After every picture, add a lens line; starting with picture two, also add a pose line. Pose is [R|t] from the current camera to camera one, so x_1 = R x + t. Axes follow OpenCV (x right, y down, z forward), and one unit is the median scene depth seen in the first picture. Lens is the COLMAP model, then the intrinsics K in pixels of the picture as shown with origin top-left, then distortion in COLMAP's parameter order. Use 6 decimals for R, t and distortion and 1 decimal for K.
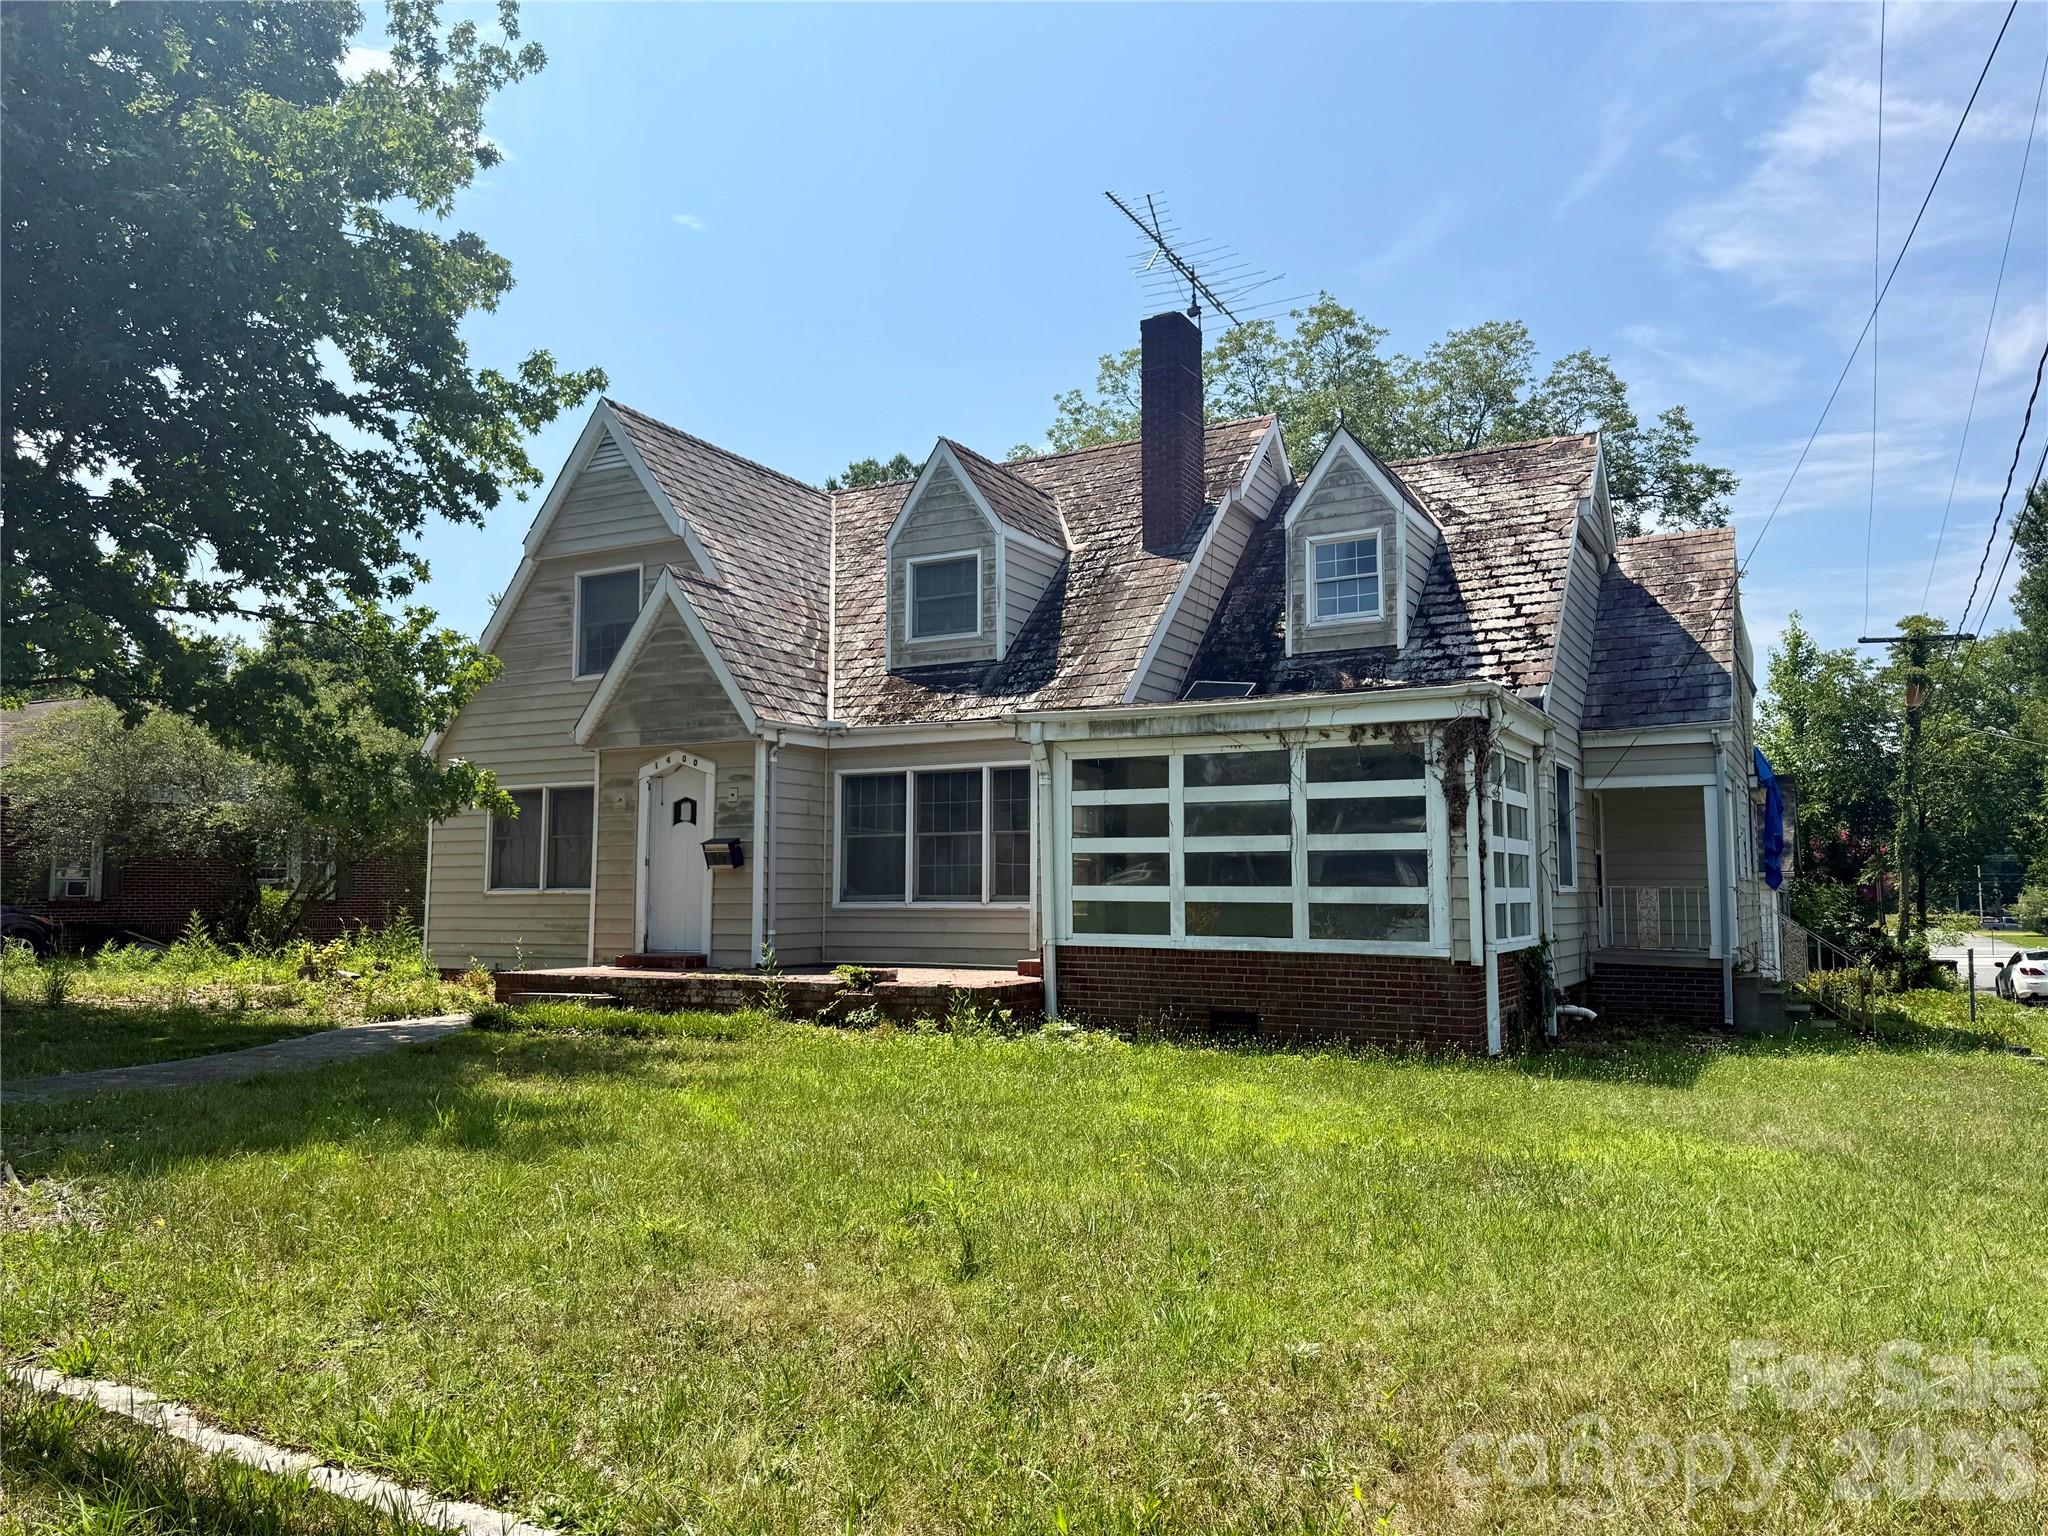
lens RADIAL K [[1438.8, 0, 1031.2], [0, 1438.8, 766.3], [0, 0, 1]] dist [0.087718, -0.120636]
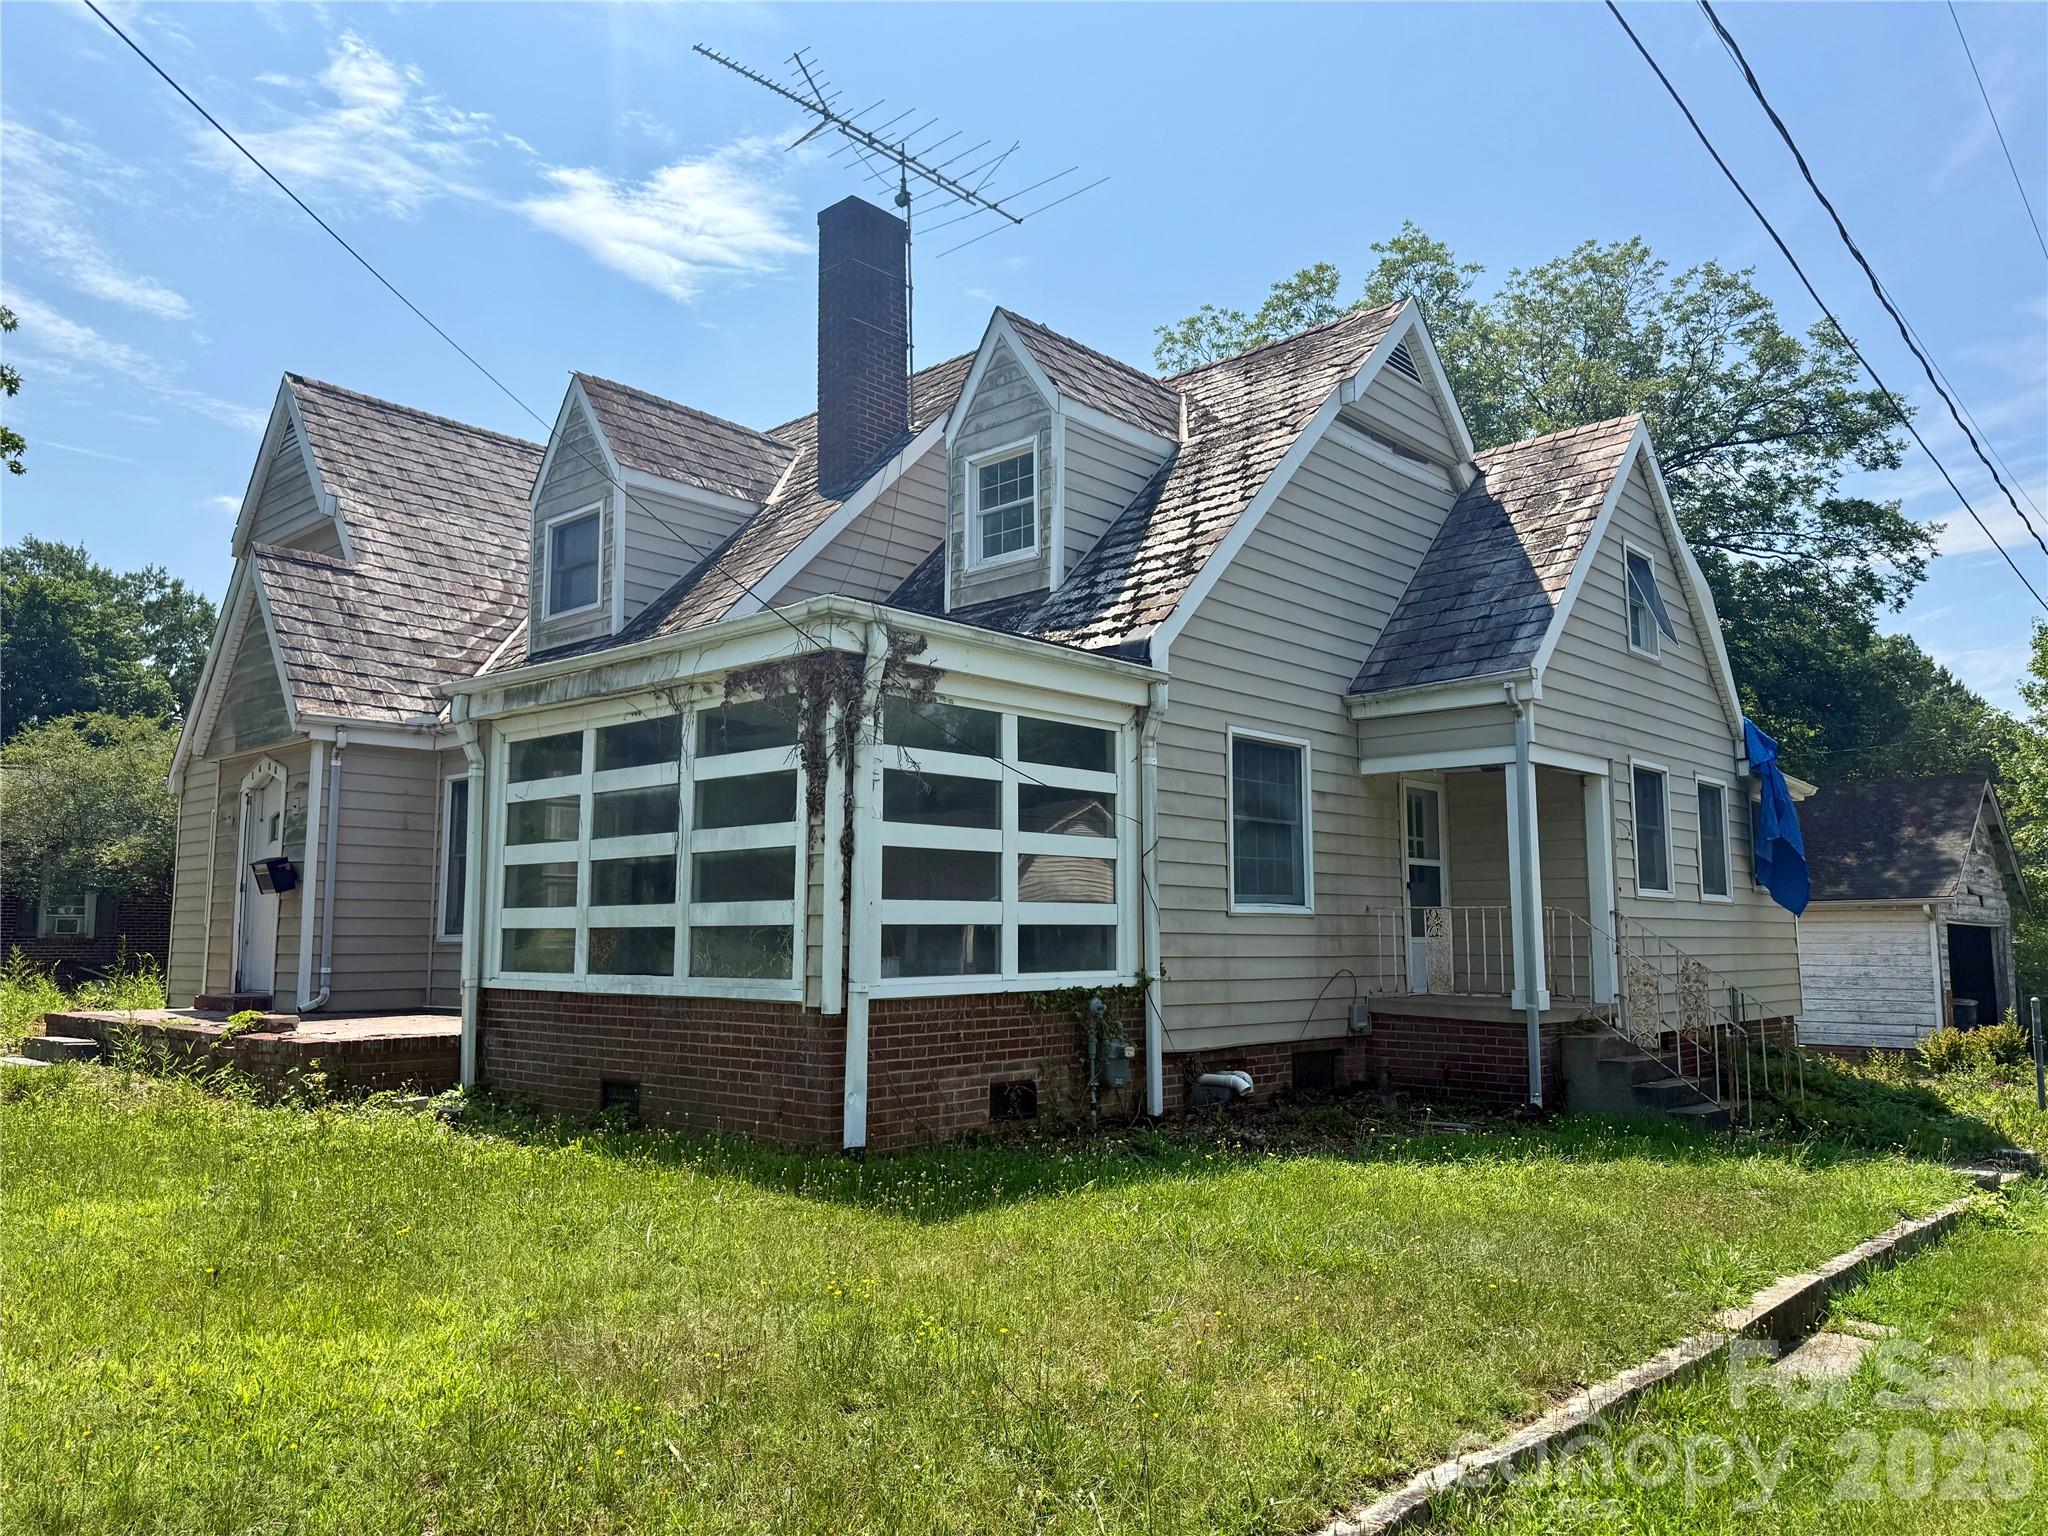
lens RADIAL K [[1439.3, 0, 1028.8], [0, 1439.3, 770.0], [0, 0, 1]] dist [0.182625, -0.330003]
pose [[0.974871, -0.027264, -0.221097, 0.462614], [0.021436, 0.999358, -0.028716, 0.037399], [0.221738, 0.023255, 0.974829, 0.300953]]
